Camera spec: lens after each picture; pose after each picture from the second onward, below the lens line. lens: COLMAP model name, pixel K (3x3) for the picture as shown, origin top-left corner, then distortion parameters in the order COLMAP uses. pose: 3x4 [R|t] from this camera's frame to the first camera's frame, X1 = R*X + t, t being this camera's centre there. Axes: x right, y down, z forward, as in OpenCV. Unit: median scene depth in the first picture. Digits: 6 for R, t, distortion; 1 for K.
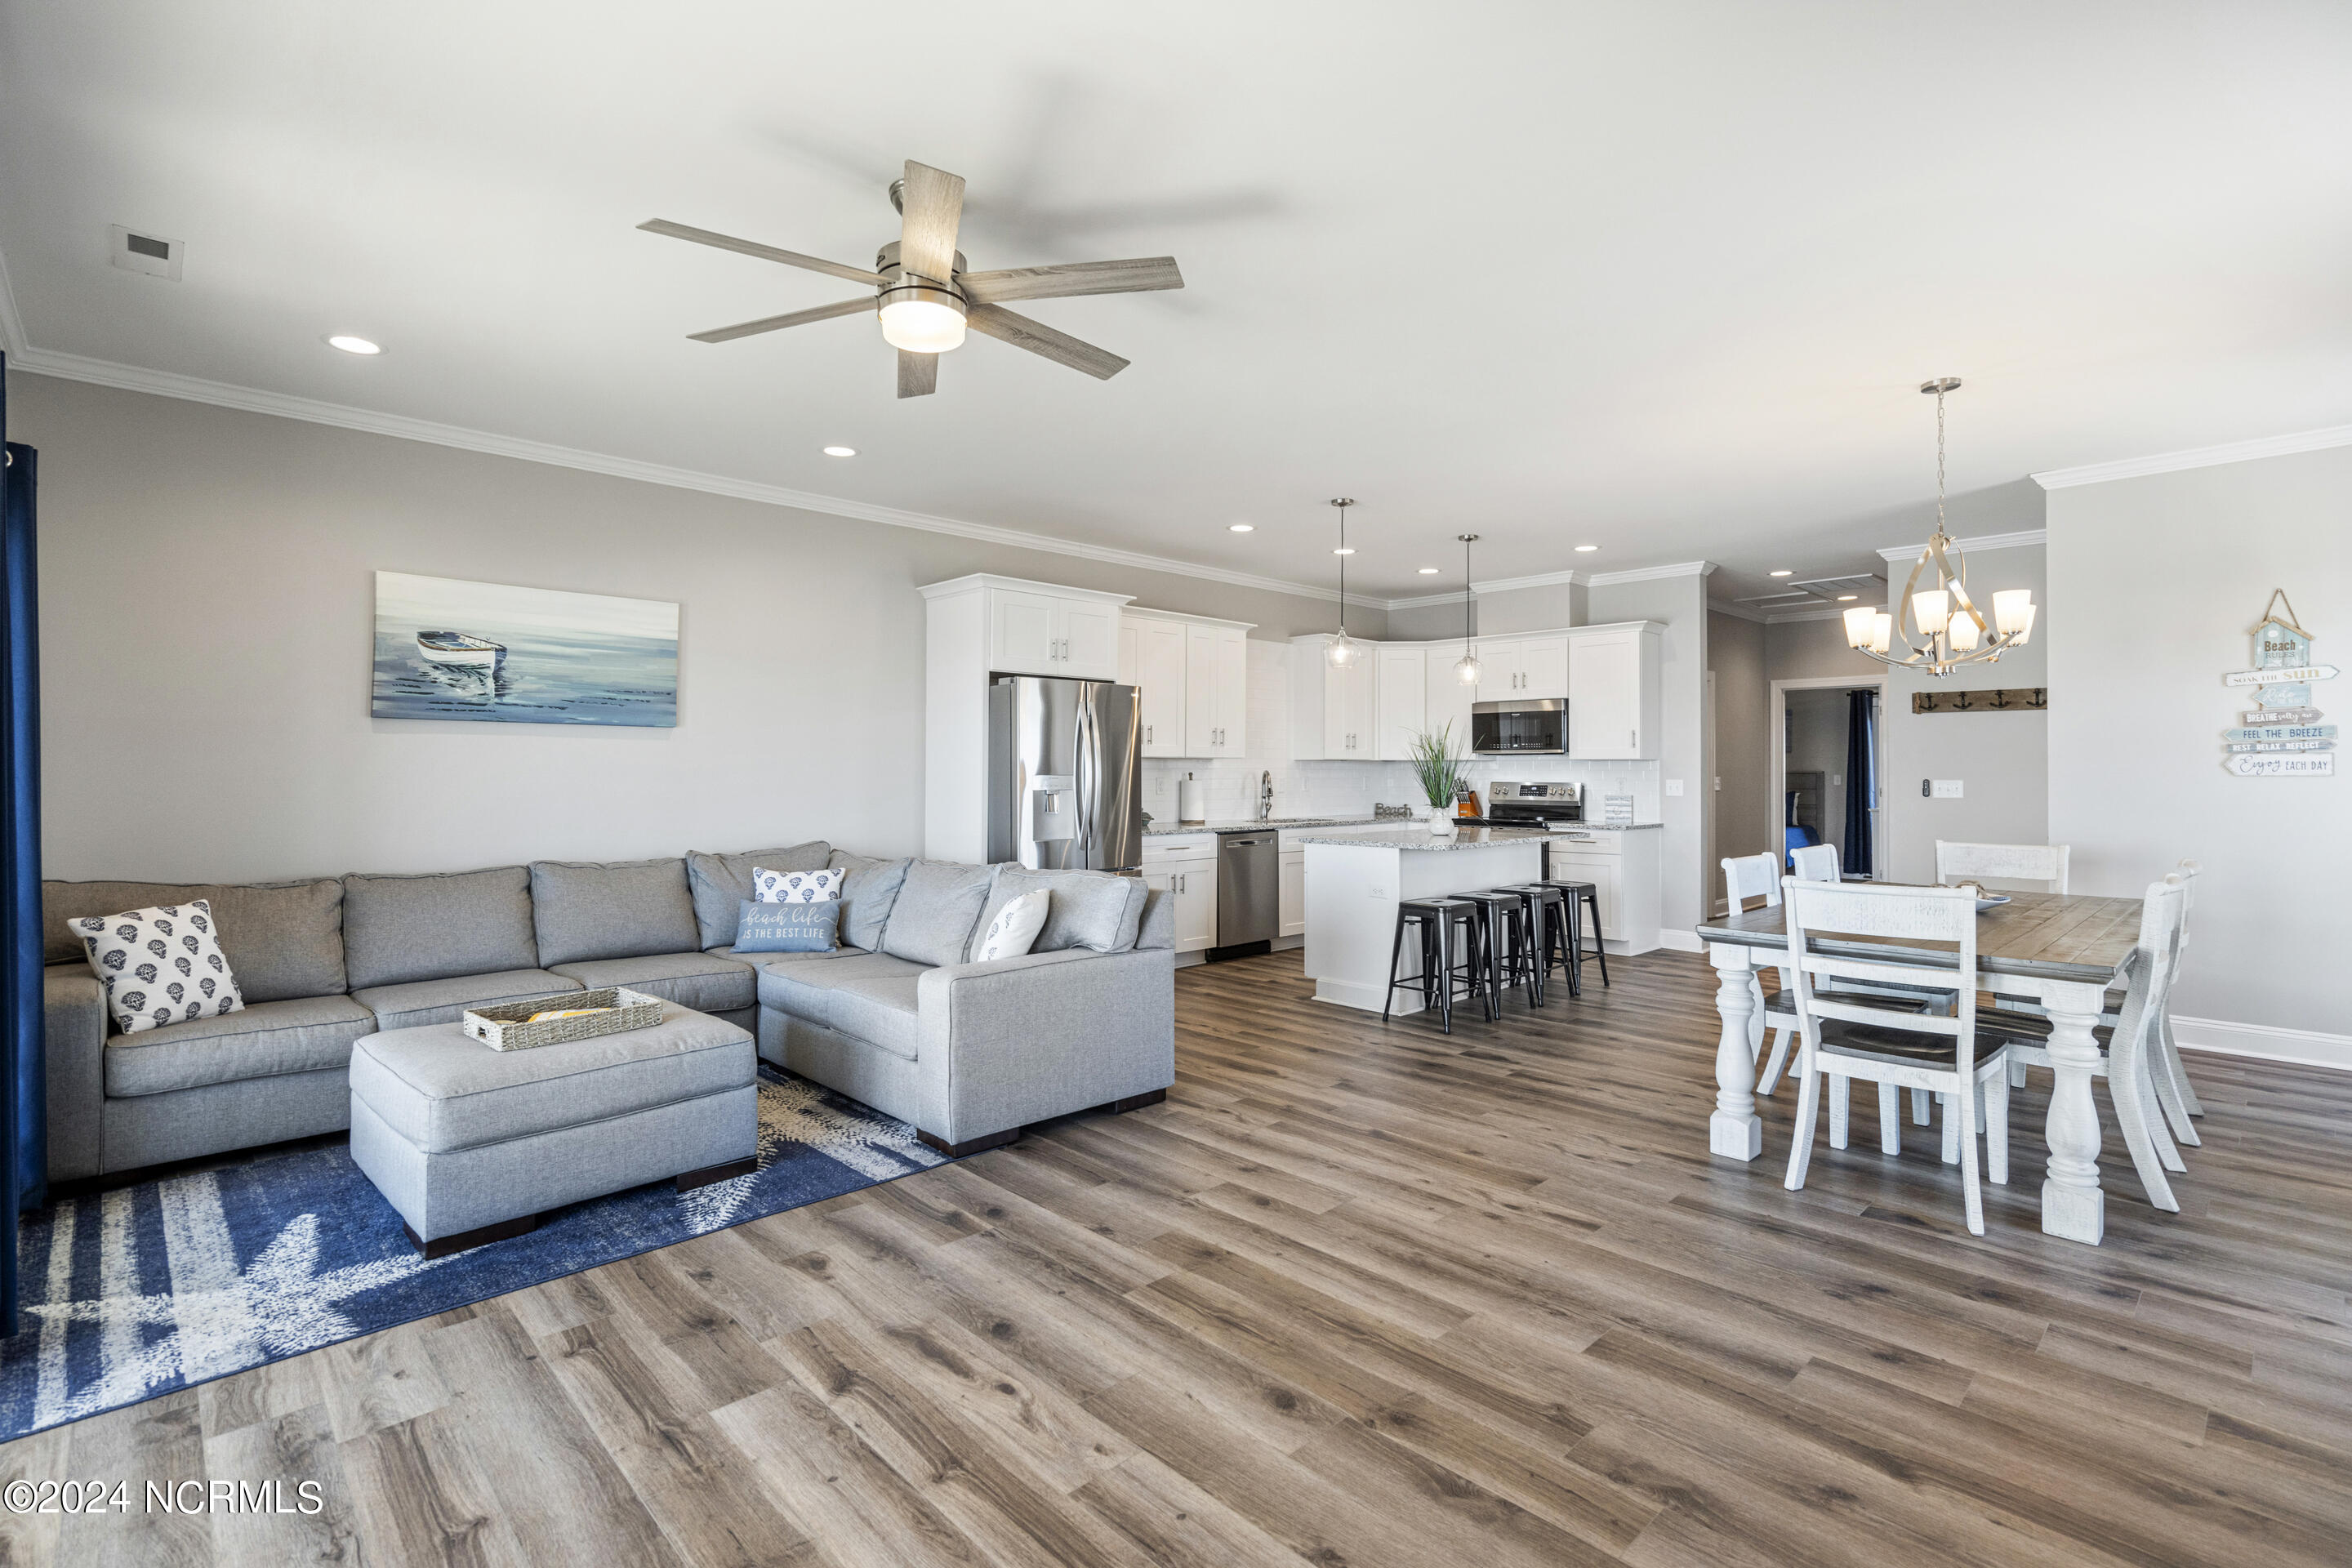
lens RADIAL K [[1097.8, 0, 1182.6], [0, 1097.8, 755.2], [0, 0, 1]] dist [0.000415, 0.000005]
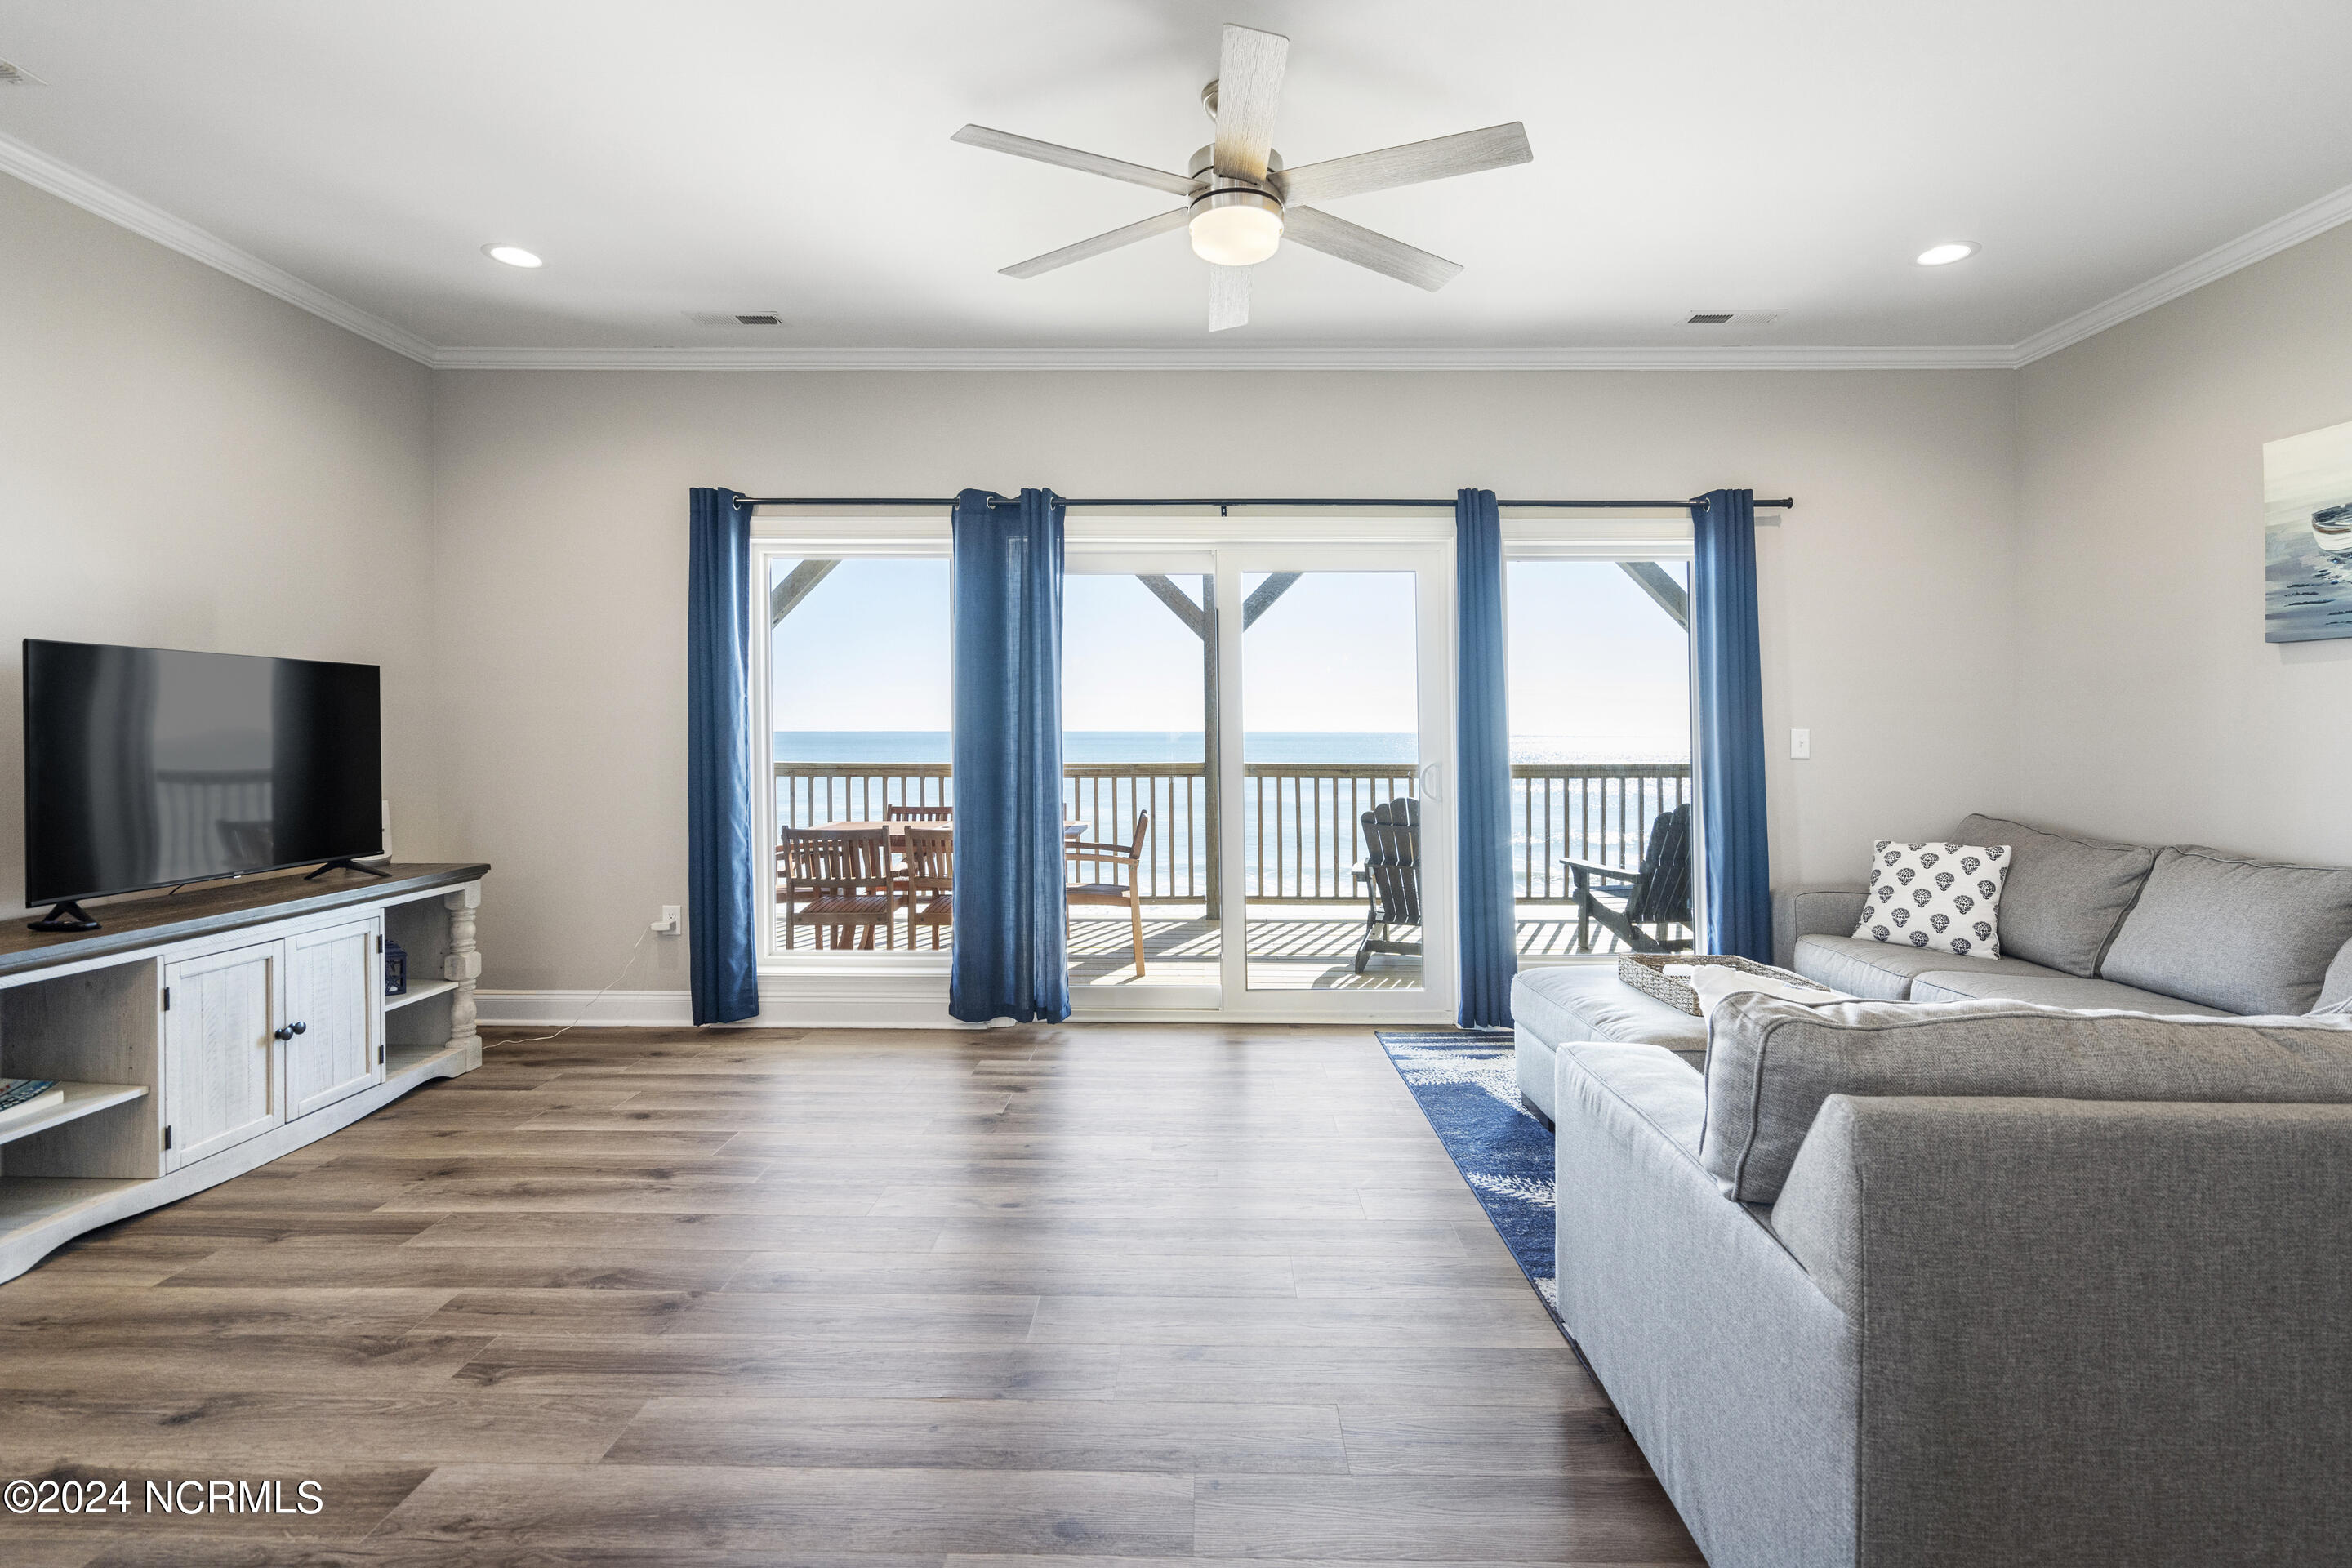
lens RADIAL K [[1032.4, 0, 1186.4], [0, 1032.4, 735.9], [0, 0, 1]] dist [-0.001321, 0.000043]
pose [[-0.694488, 0.002575, -0.719500, 0.344364], [0.005118, 0.999986, -0.001361, 0.032318], [0.719486, -0.004628, -0.694491, 1.251415]]
